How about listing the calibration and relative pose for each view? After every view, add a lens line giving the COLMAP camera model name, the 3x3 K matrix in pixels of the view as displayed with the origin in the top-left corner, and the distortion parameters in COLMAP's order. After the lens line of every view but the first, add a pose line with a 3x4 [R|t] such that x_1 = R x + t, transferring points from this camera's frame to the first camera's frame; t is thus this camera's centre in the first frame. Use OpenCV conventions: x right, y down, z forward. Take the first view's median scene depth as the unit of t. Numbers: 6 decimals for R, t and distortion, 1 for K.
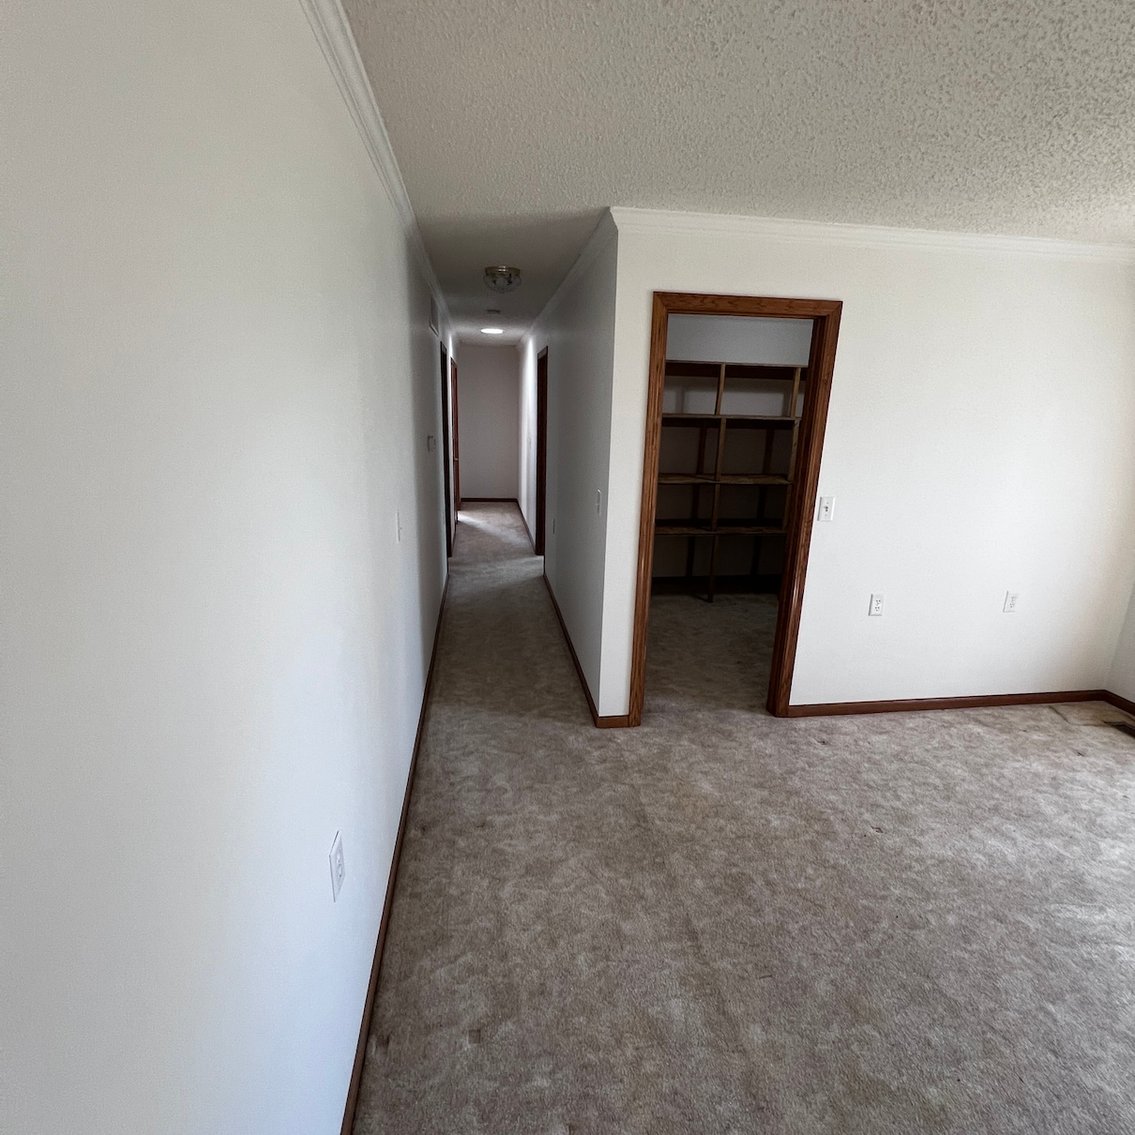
lens RADIAL K [[604.1, 0, 570.5], [0, 604.1, 566.4], [0, 0, 1]] dist [-0.000851, 0.000005]
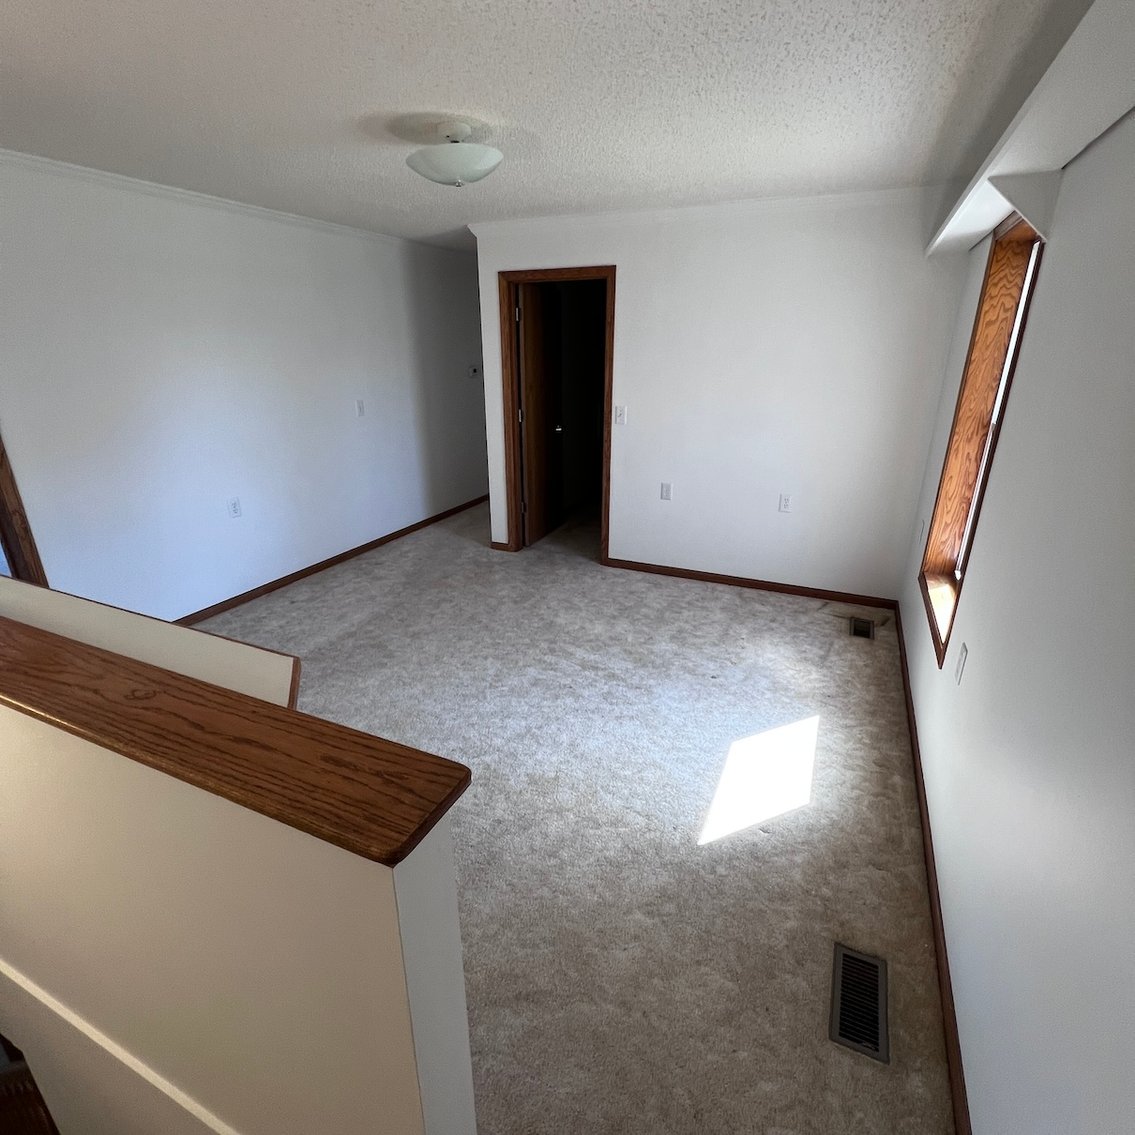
lens RADIAL K [[604.1, 0, 570.5], [0, 604.1, 566.4], [0, 0, 1]] dist [-0.000851, 0.000005]
pose [[0.842355, 0.165399, -0.512914, 1.195780], [-0.122862, 0.985615, 0.116054, 0.113049], [0.524731, -0.034741, 0.850559, -0.302627]]
